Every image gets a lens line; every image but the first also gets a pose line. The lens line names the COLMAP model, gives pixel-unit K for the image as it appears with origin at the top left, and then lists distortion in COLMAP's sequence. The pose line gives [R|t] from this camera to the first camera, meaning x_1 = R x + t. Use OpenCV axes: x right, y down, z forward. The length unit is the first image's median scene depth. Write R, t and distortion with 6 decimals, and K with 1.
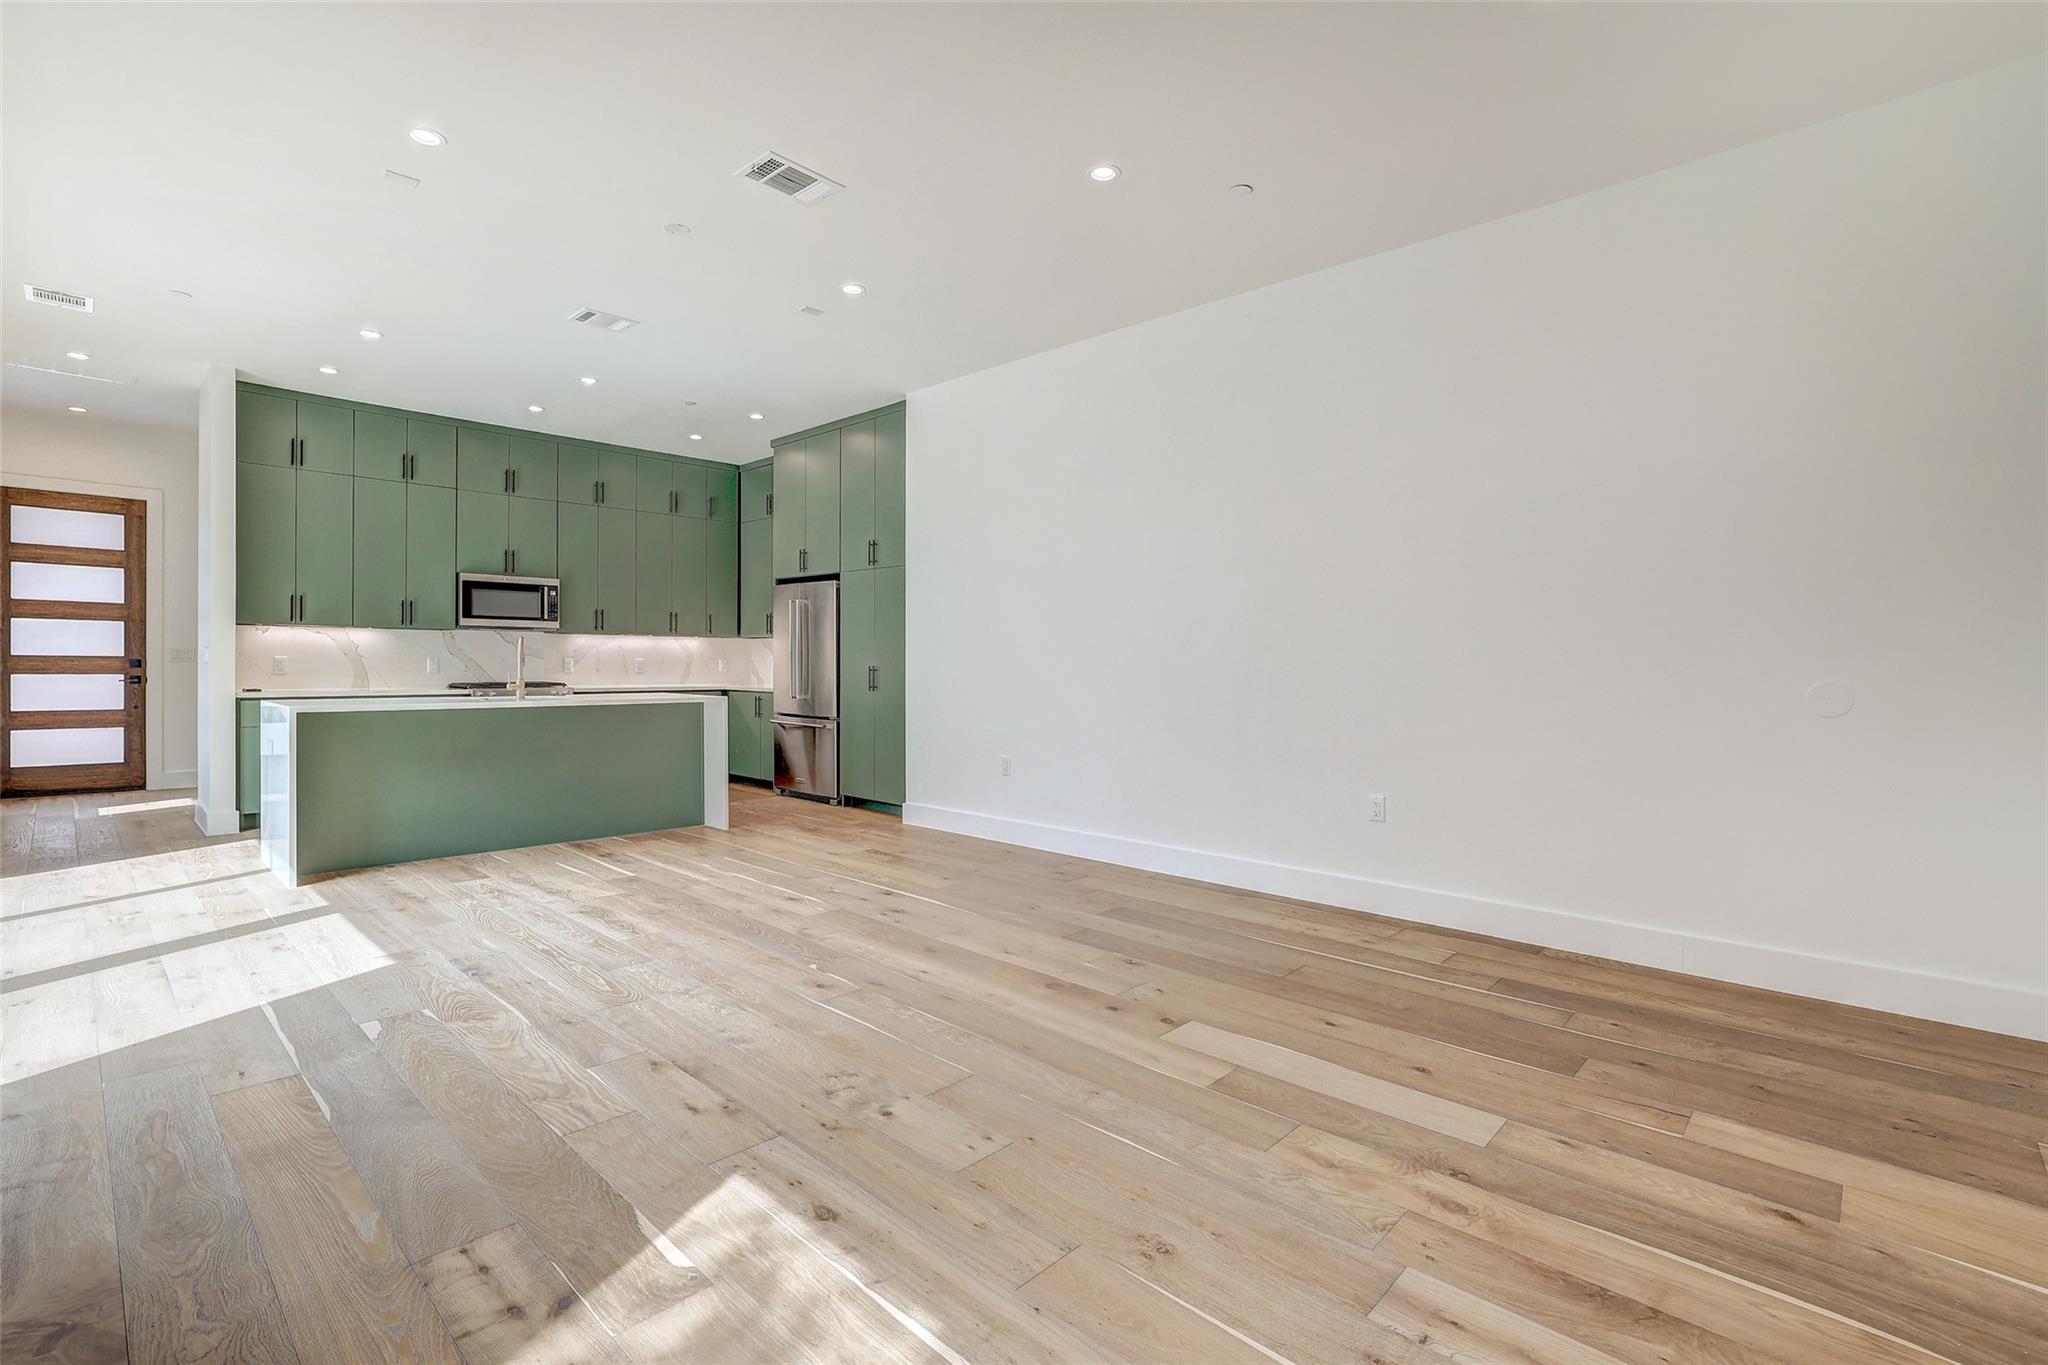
lens RADIAL K [[923.7, 0, 1013.8], [0, 923.7, 668.0], [0, 0, 1]] dist [-0.009272, 0.001587]
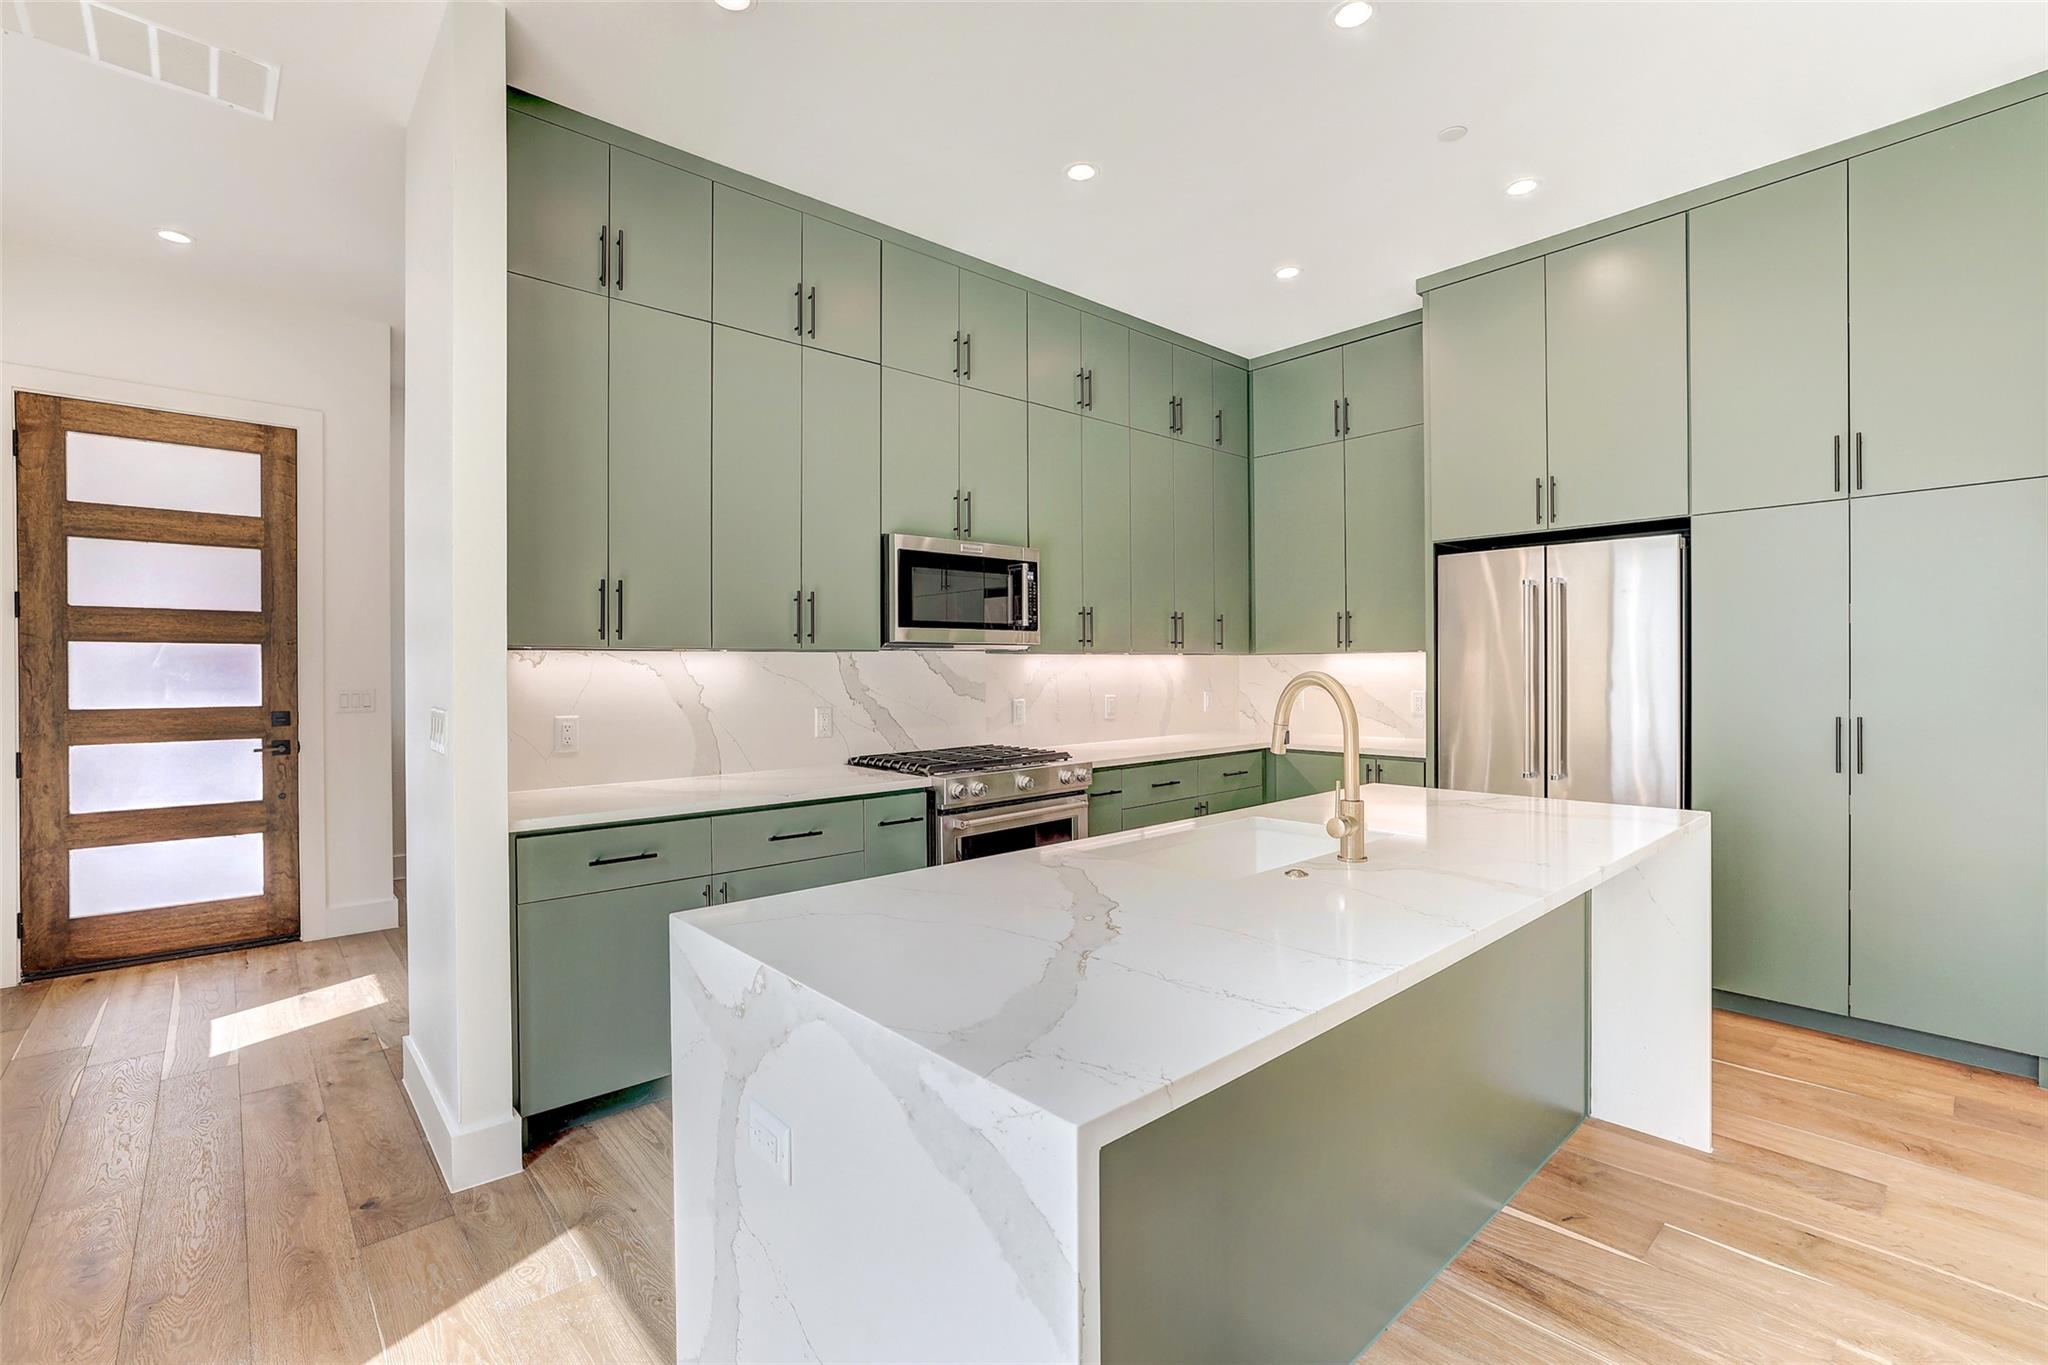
lens RADIAL K [[889.7, 0, 1015.5], [0, 889.7, 667.4], [0, 0, 1]] dist [-0.031259, 0.006010]
pose [[0.997488, -0.012852, -0.069662, -0.489892], [0.012556, 0.999910, -0.004681, -0.028908], [0.069716, 0.003794, 0.997560, 0.517867]]
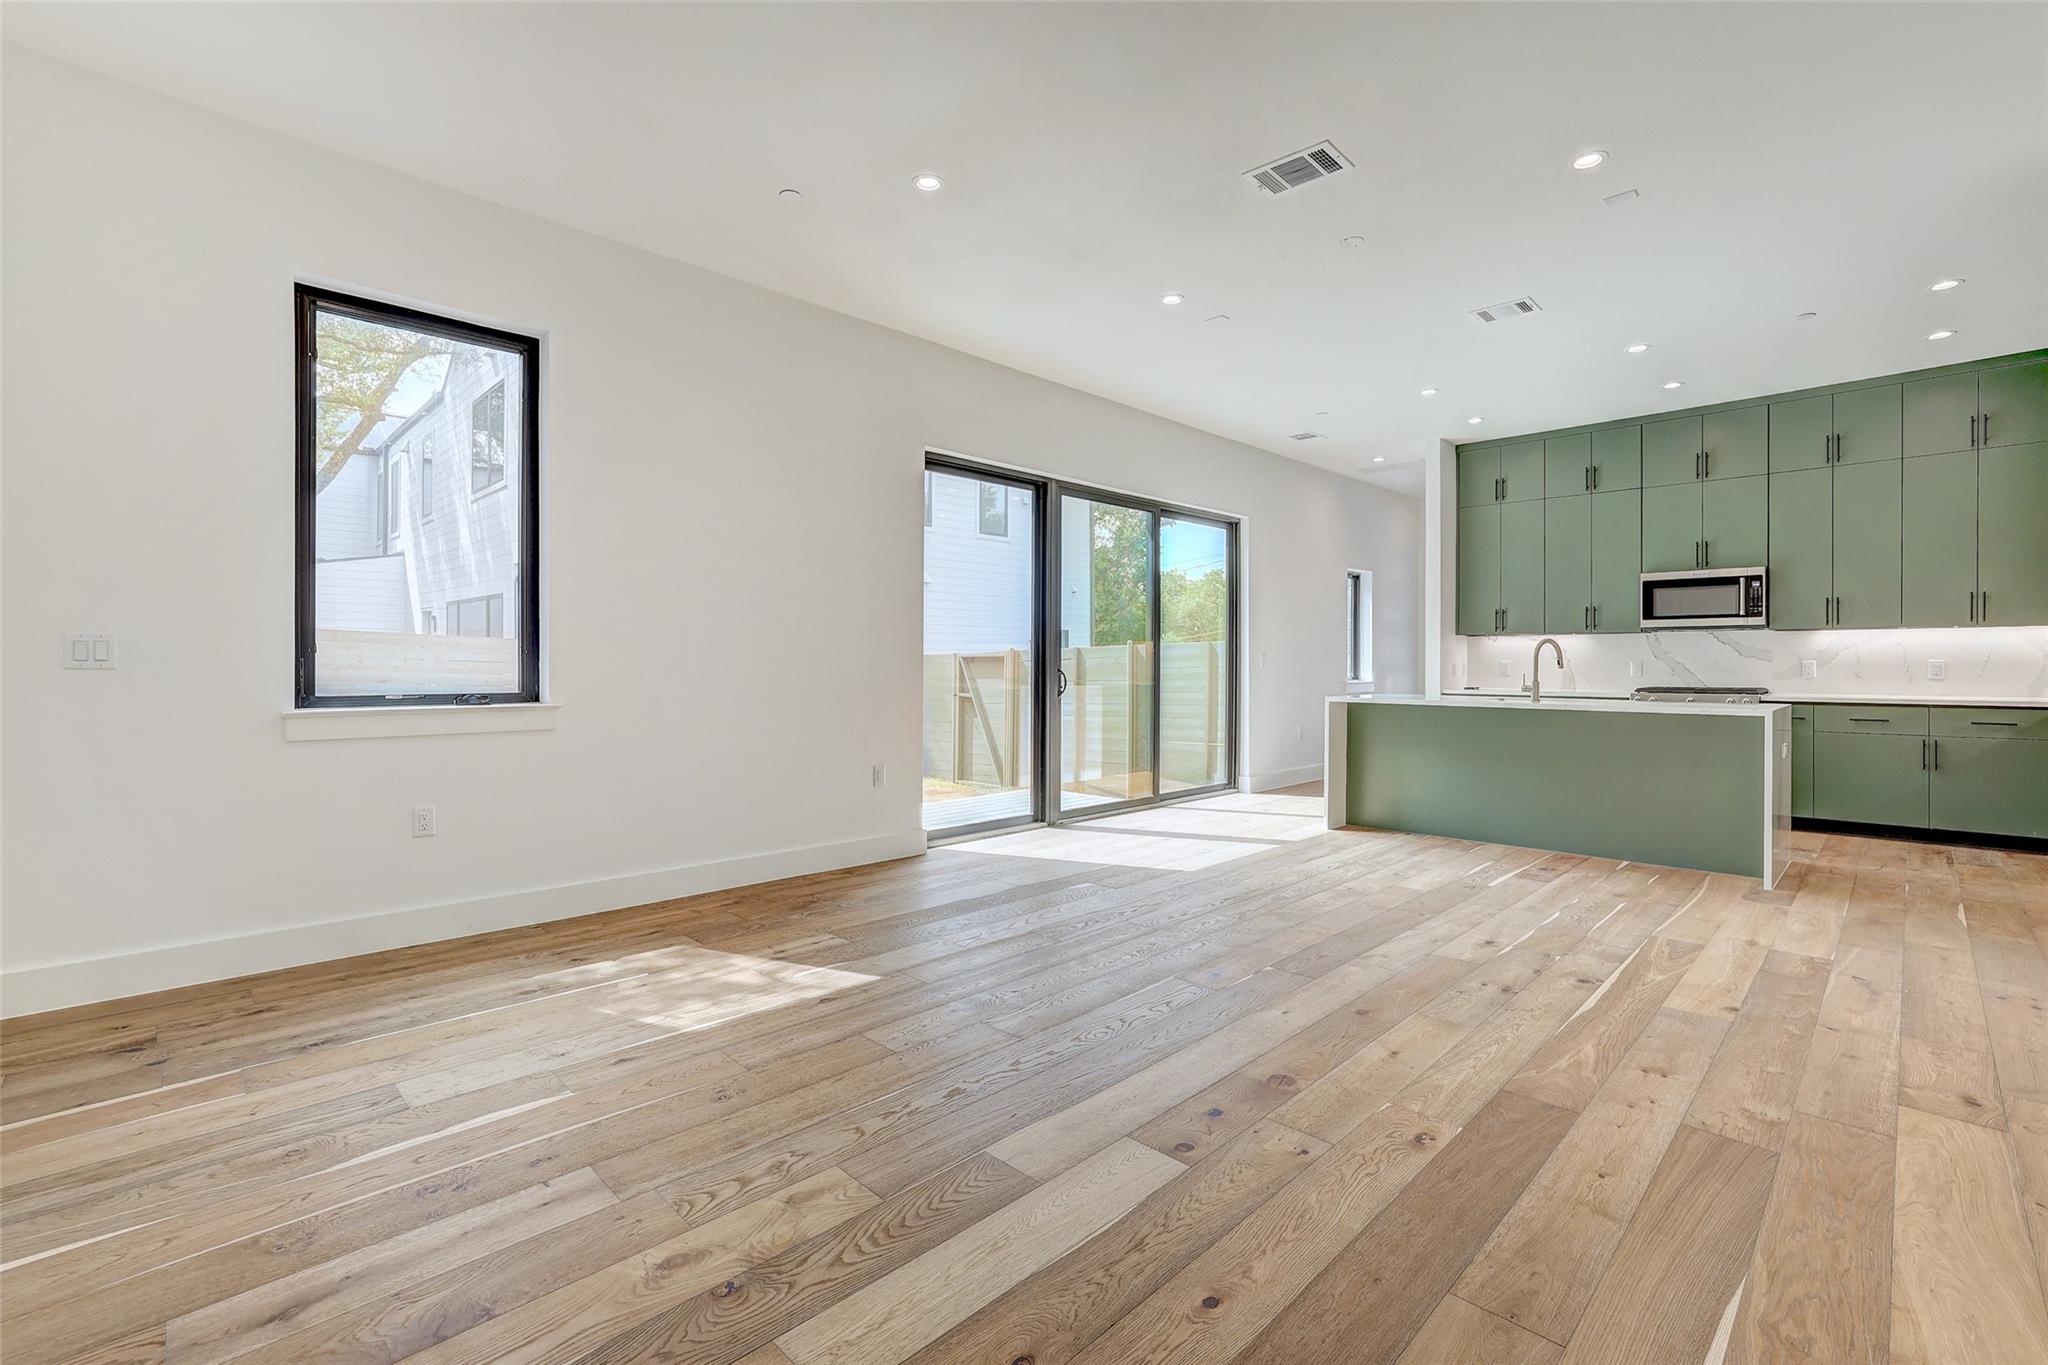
lens RADIAL K [[889.7, 0, 1006.9], [0, 889.7, 673.0], [0, 0, 1]] dist [-0.031259, 0.006010]
pose [[-0.027376, 0.004805, -0.999614, 0.336661], [-0.008236, 0.999953, 0.005032, 0.002953], [0.999591, 0.008371, -0.027335, 0.343342]]
